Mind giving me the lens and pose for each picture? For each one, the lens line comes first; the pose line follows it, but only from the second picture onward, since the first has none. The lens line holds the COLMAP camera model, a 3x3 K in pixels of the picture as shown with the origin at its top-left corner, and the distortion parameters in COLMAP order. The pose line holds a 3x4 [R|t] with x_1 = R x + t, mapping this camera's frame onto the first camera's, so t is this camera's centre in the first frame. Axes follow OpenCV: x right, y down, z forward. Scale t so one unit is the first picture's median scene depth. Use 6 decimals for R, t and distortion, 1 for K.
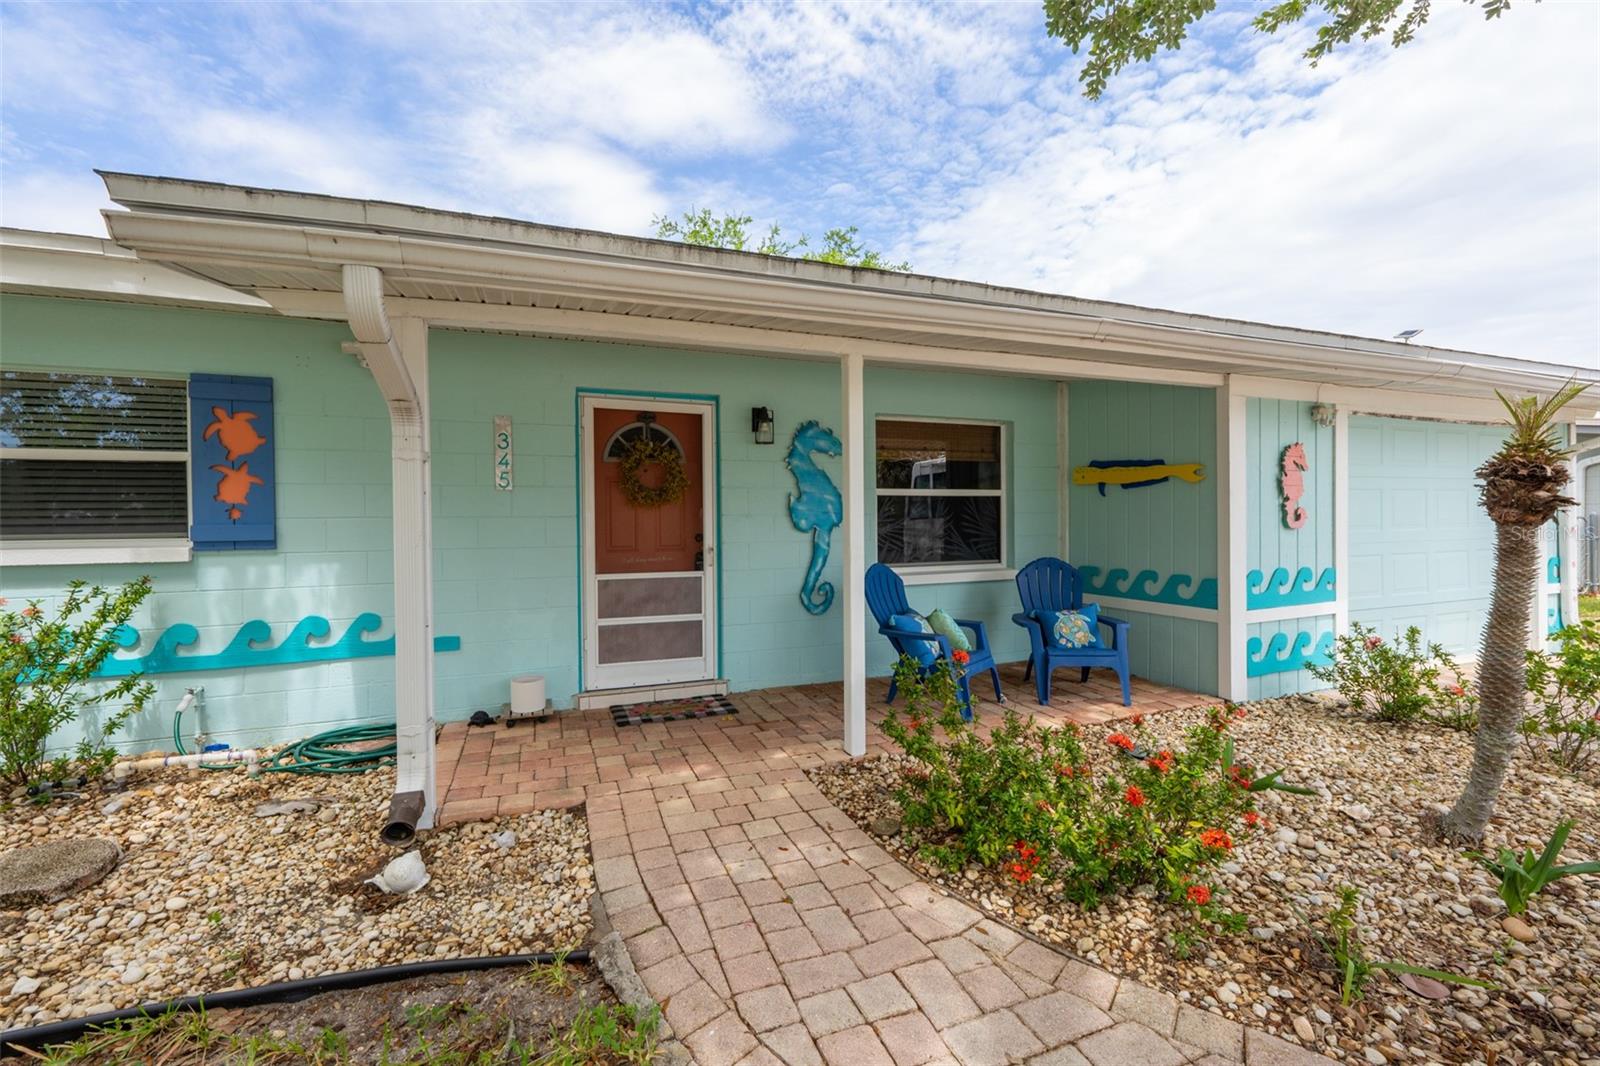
lens RADIAL K [[662.7, 0, 799.5], [0, 662.7, 530.4], [0, 0, 1]] dist [0.003900, 0.000173]
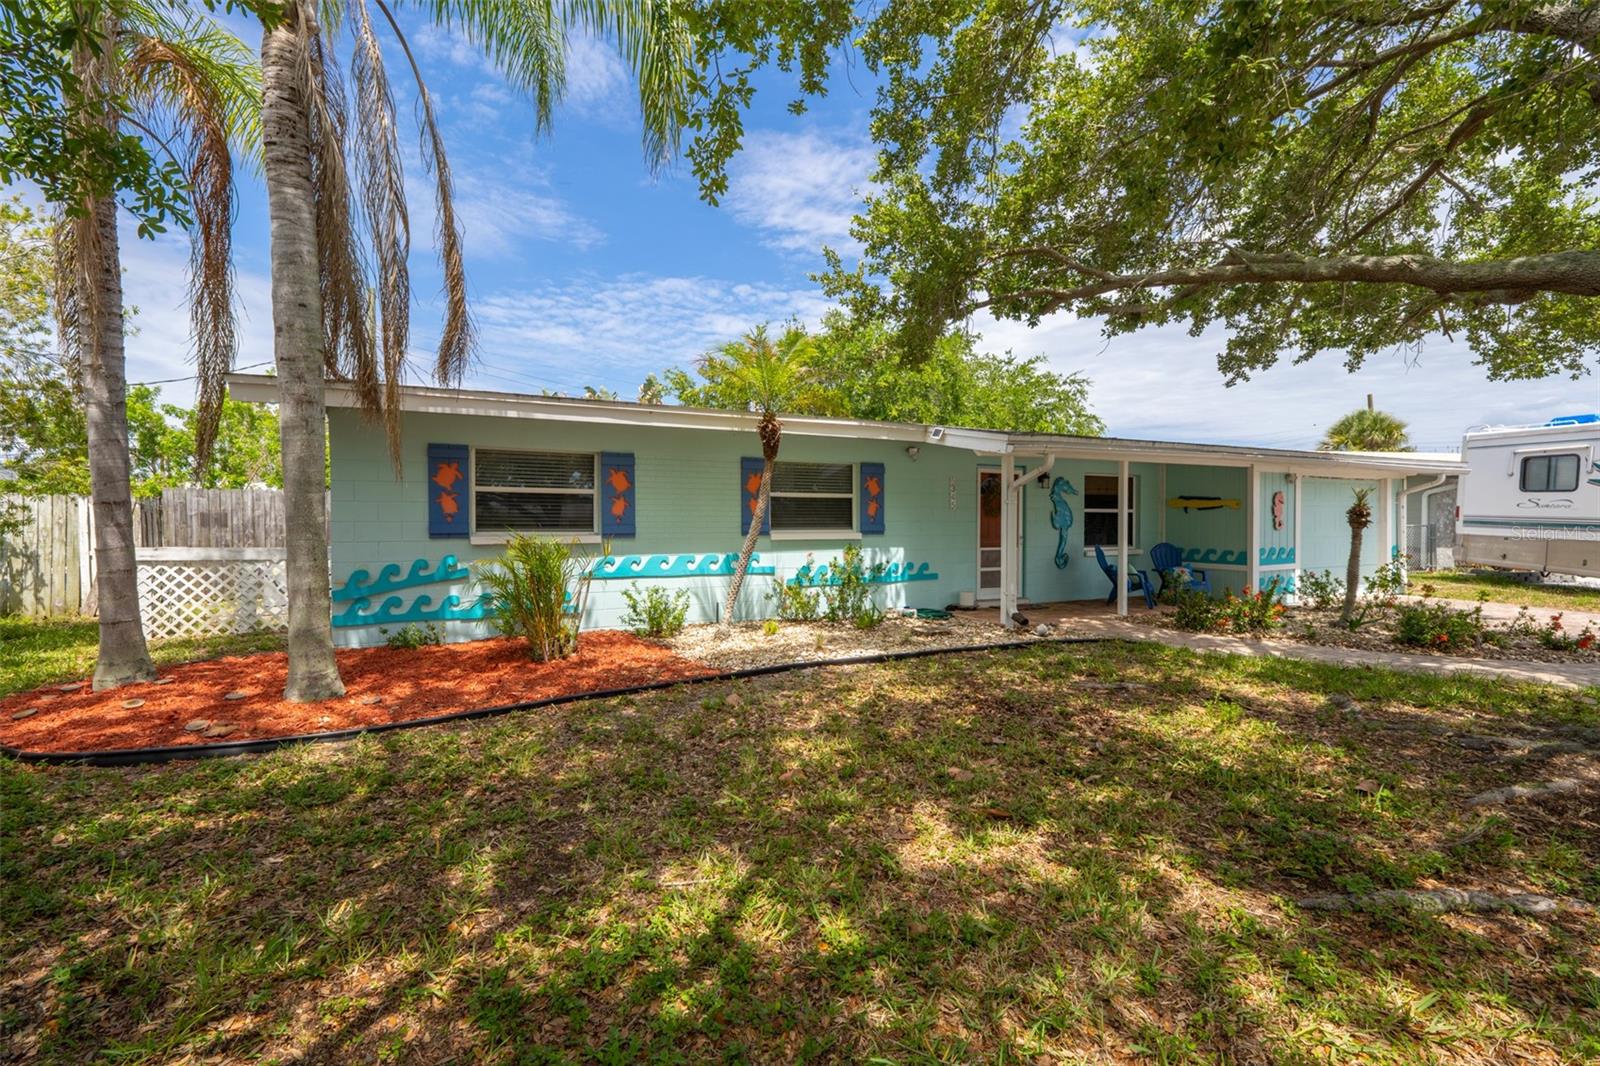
lens RADIAL K [[662.7, 0, 799.9], [0, 662.7, 532.4], [0, 0, 1]] dist [0.003900, 0.000173]
pose [[0.997426, 0.008540, 0.071194, -1.052690], [-0.008654, 0.999962, 0.001284, 0.017593], [-0.071181, -0.001897, 0.997462, -1.149598]]
